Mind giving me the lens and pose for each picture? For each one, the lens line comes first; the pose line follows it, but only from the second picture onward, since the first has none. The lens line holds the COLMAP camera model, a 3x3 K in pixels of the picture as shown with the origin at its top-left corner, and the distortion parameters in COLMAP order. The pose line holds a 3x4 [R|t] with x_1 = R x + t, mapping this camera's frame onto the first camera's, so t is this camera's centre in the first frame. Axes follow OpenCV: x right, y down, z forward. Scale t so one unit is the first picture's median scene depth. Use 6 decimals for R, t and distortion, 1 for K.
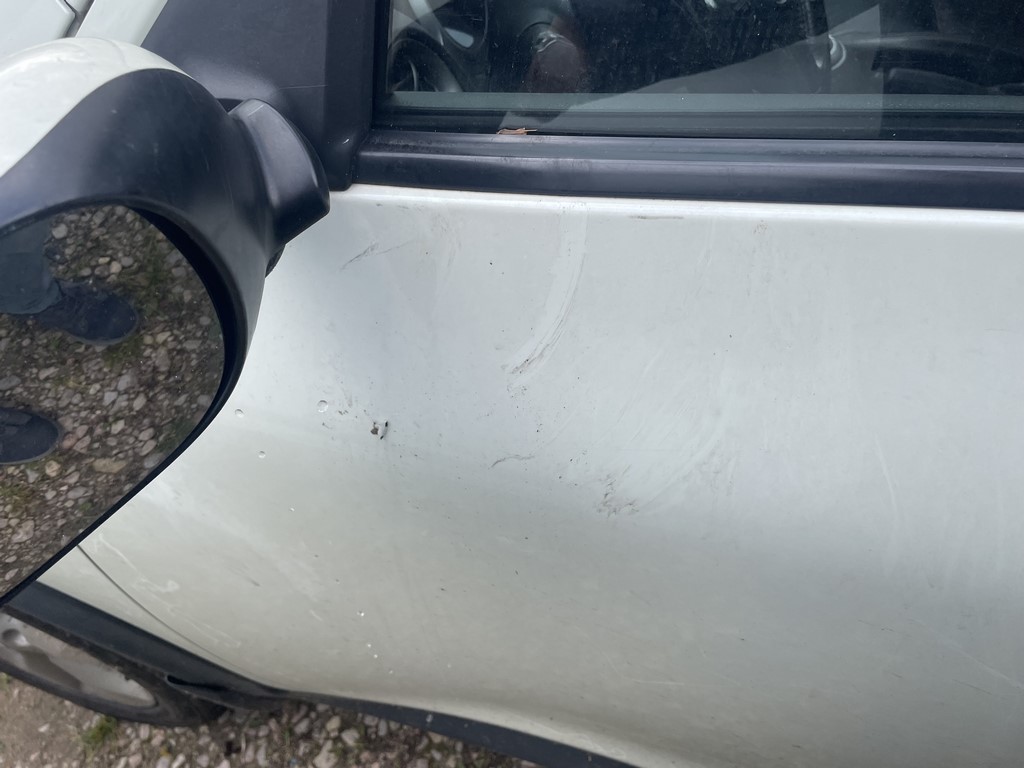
lens RADIAL K [[766.0, 0, 512.0], [0, 766.0, 384.0], [0, 0, 1]] dist [0.071361, -0.110756]
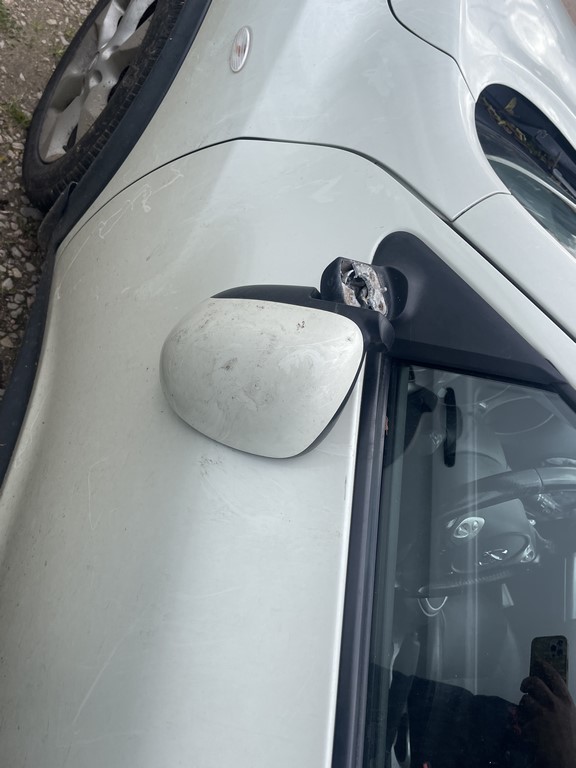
lens RADIAL K [[574.5, 0, 288.0], [0, 574.5, 384.0], [0, 0, 1]] dist [0.071361, -0.110756]
pose [[-0.050454, 0.998458, -0.023152, -0.017396], [-0.991277, -0.052891, -0.120720, 0.044273], [-0.121758, 0.016860, 0.992417, -0.170030]]
